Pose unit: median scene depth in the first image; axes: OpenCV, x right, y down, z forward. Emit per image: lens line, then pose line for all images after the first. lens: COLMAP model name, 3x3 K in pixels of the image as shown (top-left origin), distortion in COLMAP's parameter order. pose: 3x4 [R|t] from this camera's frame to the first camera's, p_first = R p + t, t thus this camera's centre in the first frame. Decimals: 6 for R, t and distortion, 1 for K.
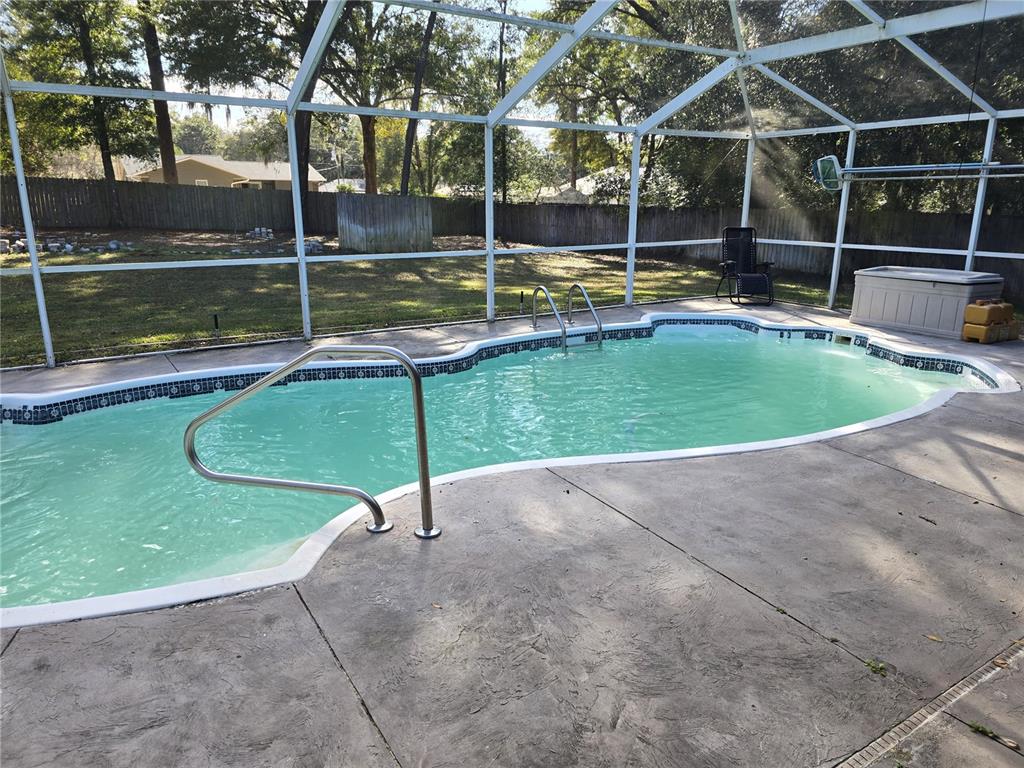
lens RADIAL K [[685.2, 0, 513.1], [0, 685.2, 381.5], [0, 0, 1]] dist [0.068160, -0.072236]
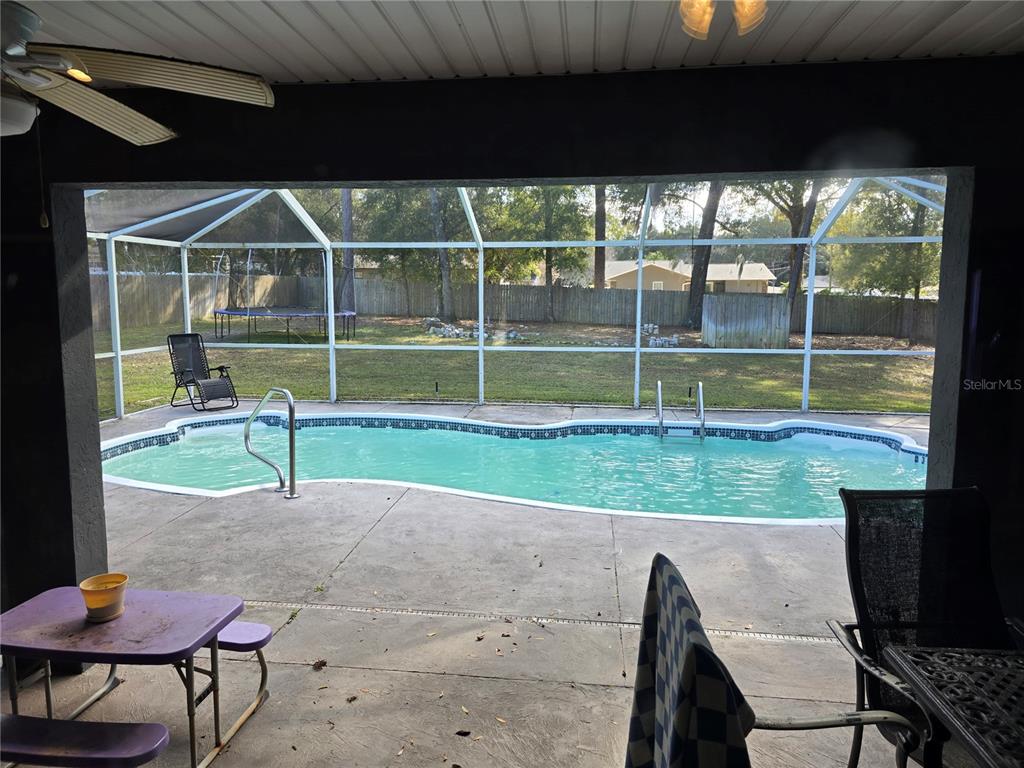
lens RADIAL K [[685.2, 0, 506.9], [0, 685.2, 382.0], [0, 0, 1]] dist [0.068160, -0.072236]
pose [[0.776440, 0.083281, -0.624664, 0.914891], [-0.165262, 0.983447, -0.074302, -0.019292], [0.608136, 0.160924, 0.777351, -0.062178]]
